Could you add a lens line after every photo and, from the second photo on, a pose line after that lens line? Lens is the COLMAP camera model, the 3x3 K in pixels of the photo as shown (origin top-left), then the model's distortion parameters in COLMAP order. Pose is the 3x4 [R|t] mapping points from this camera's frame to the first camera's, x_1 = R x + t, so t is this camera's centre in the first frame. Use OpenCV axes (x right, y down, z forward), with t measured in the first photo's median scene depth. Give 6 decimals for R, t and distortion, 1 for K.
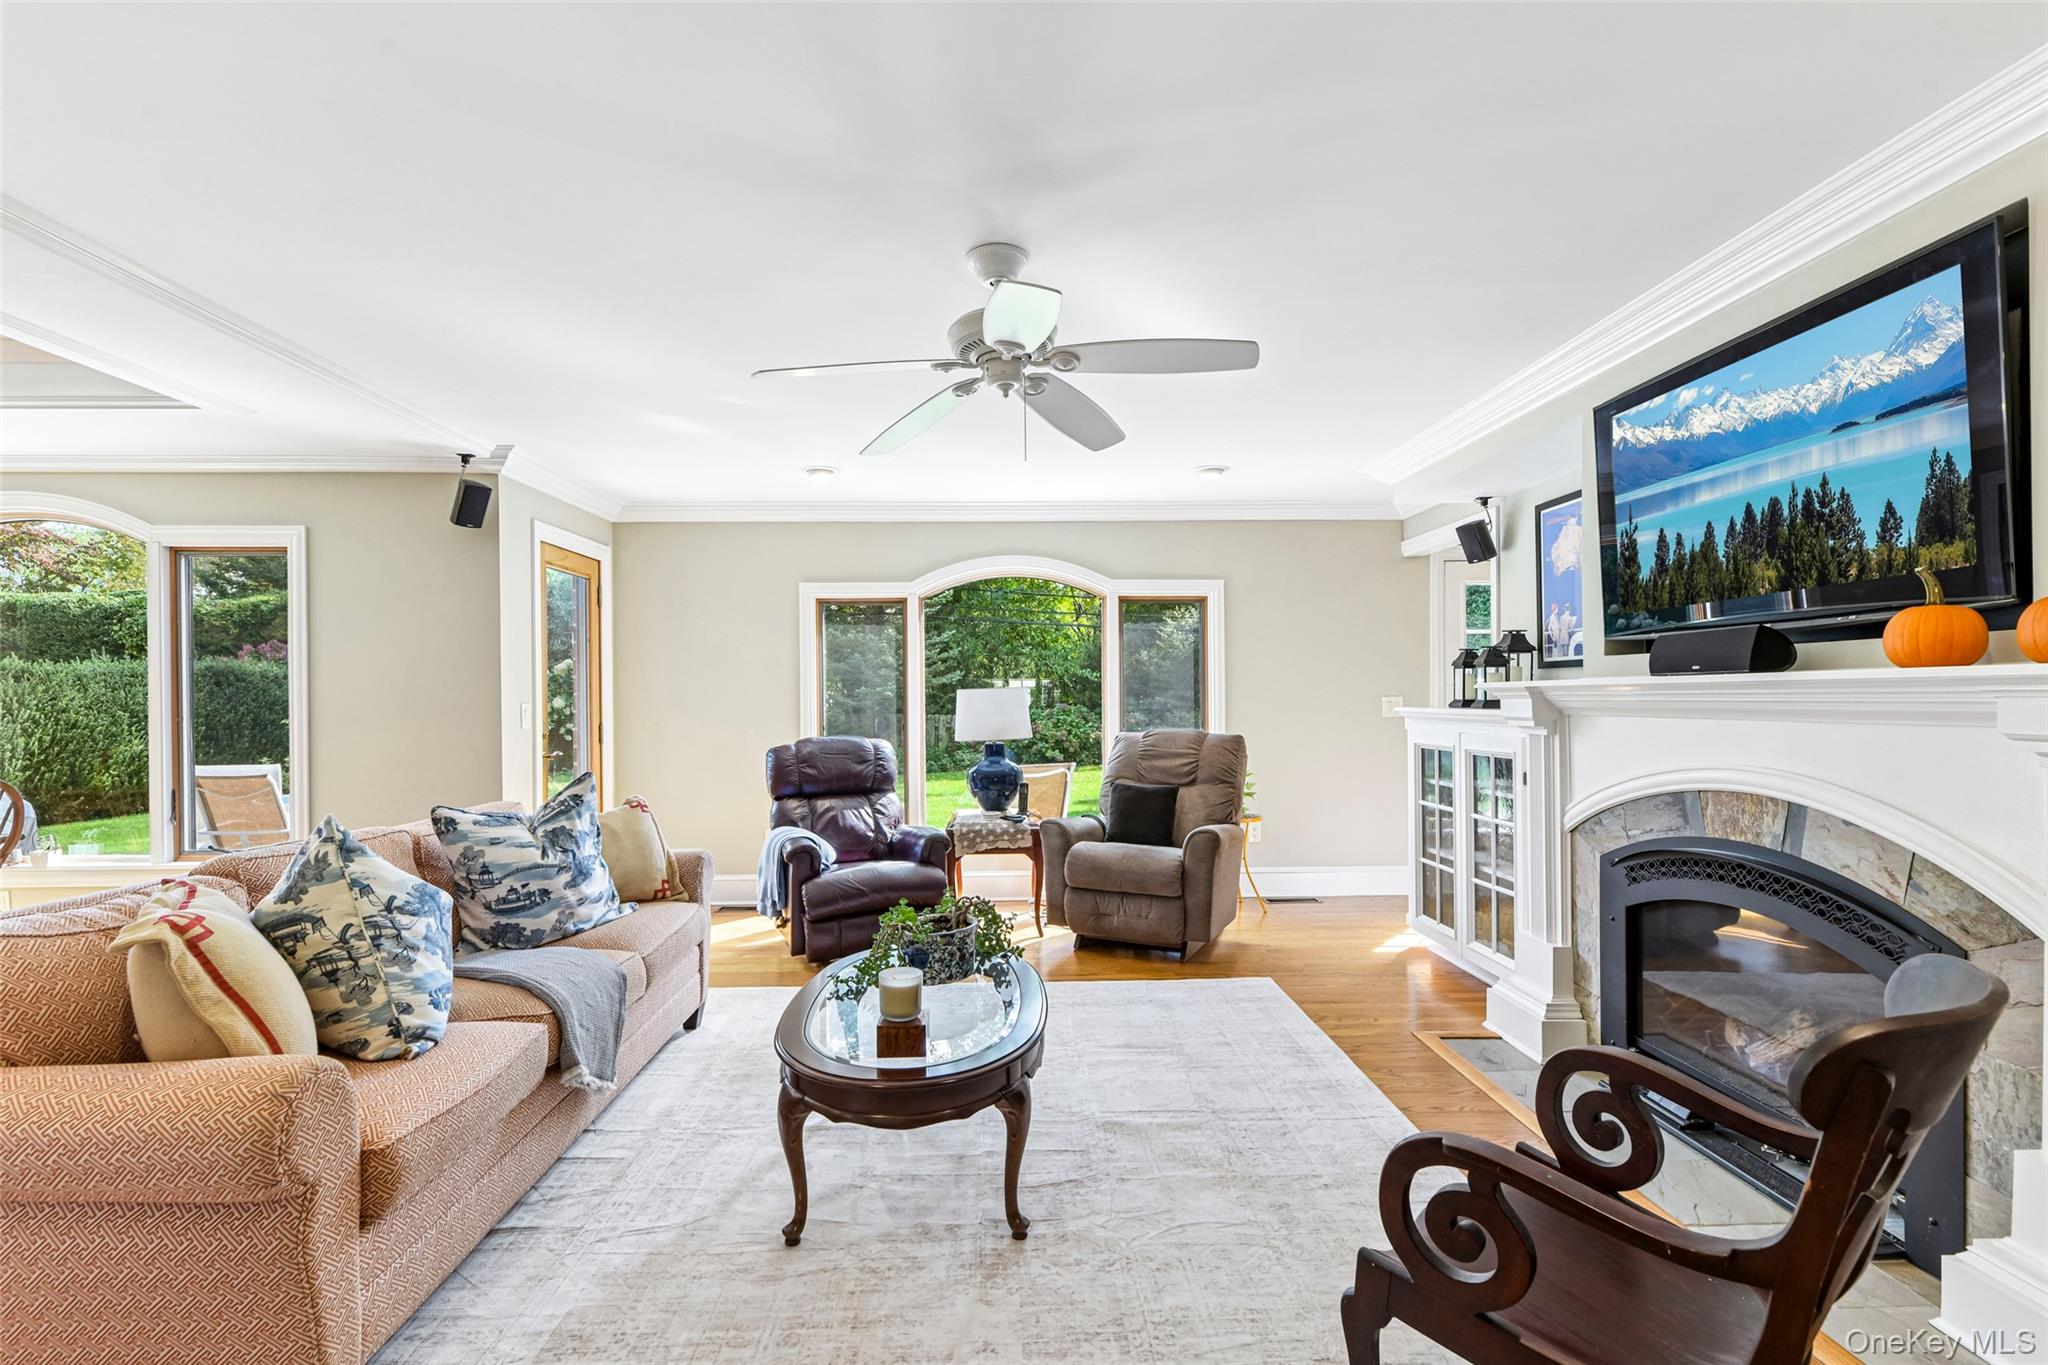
lens RADIAL K [[971.0, 0, 1012.8], [0, 971.0, 707.9], [0, 0, 1]] dist [0.005069, -0.001703]
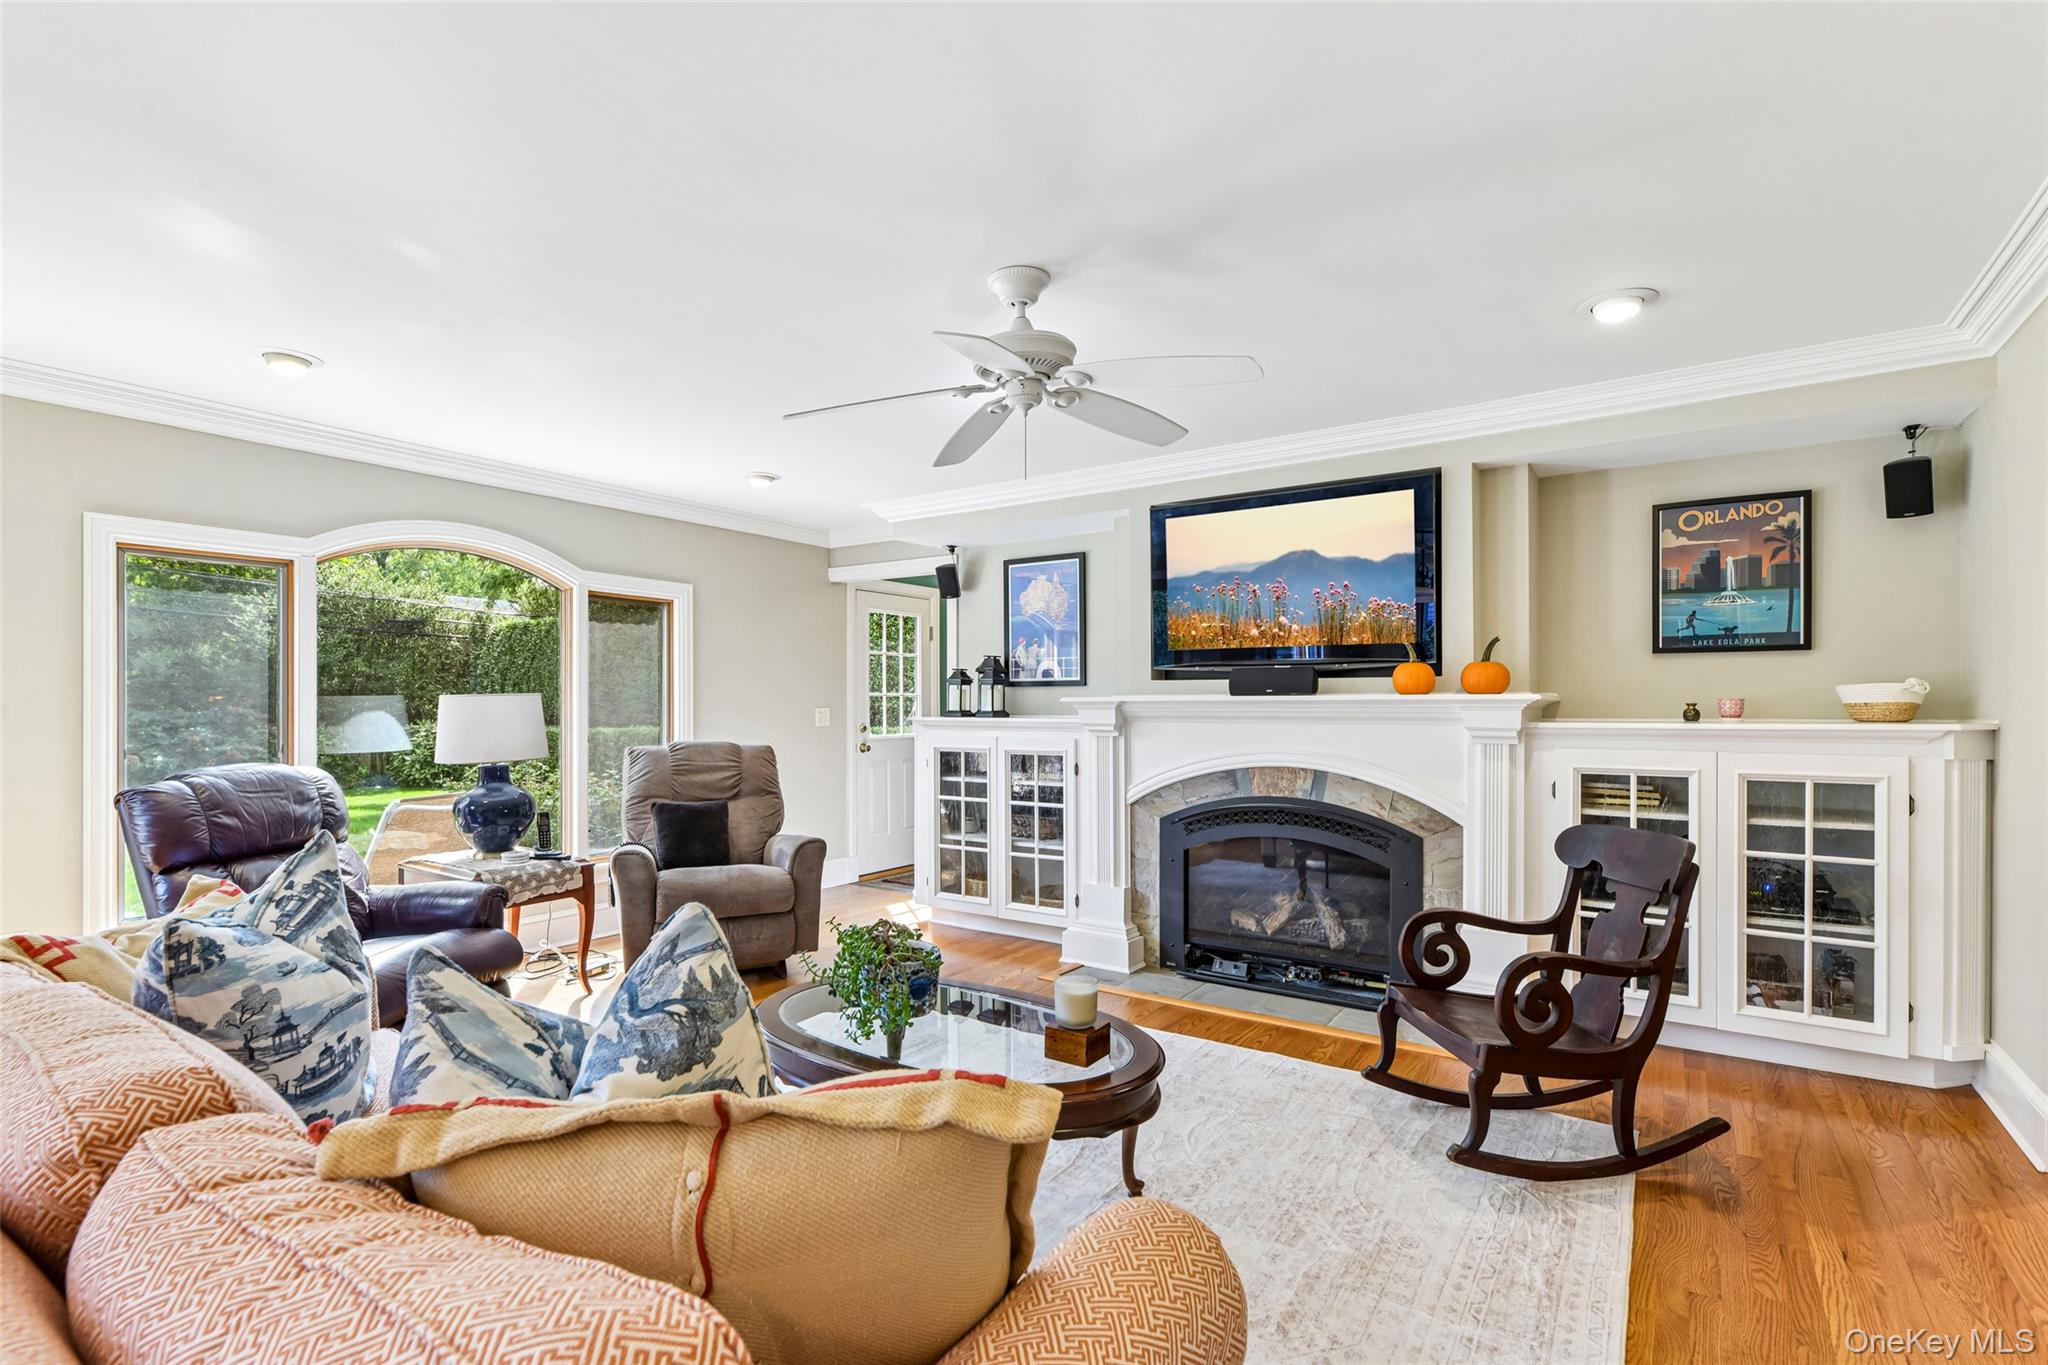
lens RADIAL K [[971.0, 0, 1030.7], [0, 971.0, 709.5], [0, 0, 1]] dist [0.005069, -0.001703]
pose [[0.571949, 0.002951, 0.820284, -0.730354], [0.005527, 0.999957, -0.007452, -0.000380], [-0.820271, 0.008796, 0.571908, 0.347611]]
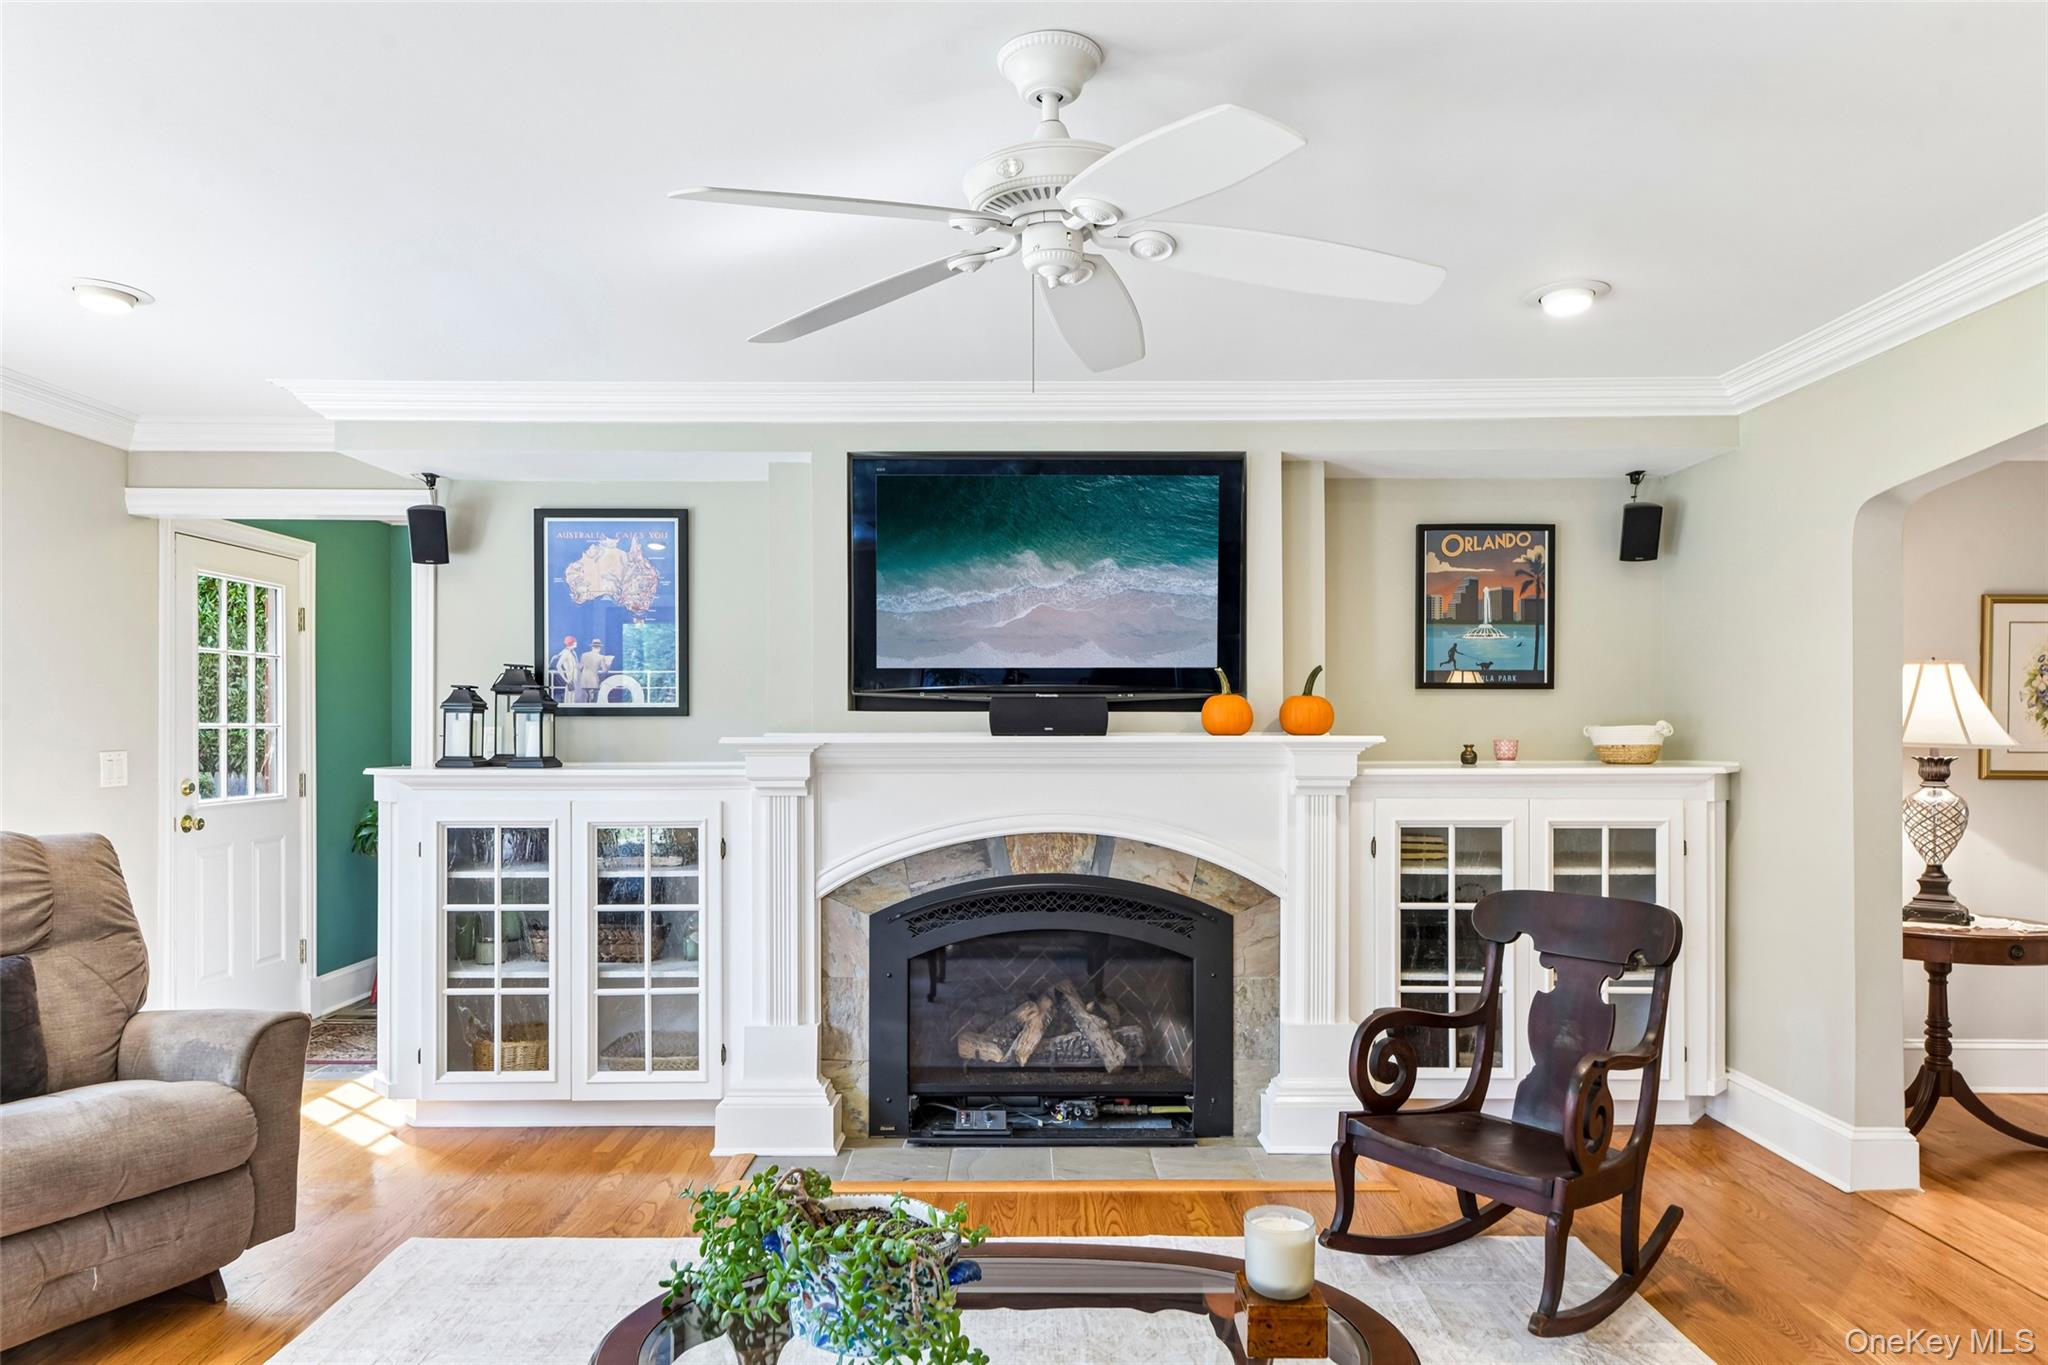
lens RADIAL K [[1244.9, 0, 1049.1], [0, 1244.9, 728.7], [0, 0, 1]] dist [0.012715, -0.003363]
pose [[0.000911, 0.006412, 0.999979, -0.689169], [0.010888, 0.999920, -0.006422, -0.027952], [-0.999940, 0.010894, 0.000841, 0.860885]]
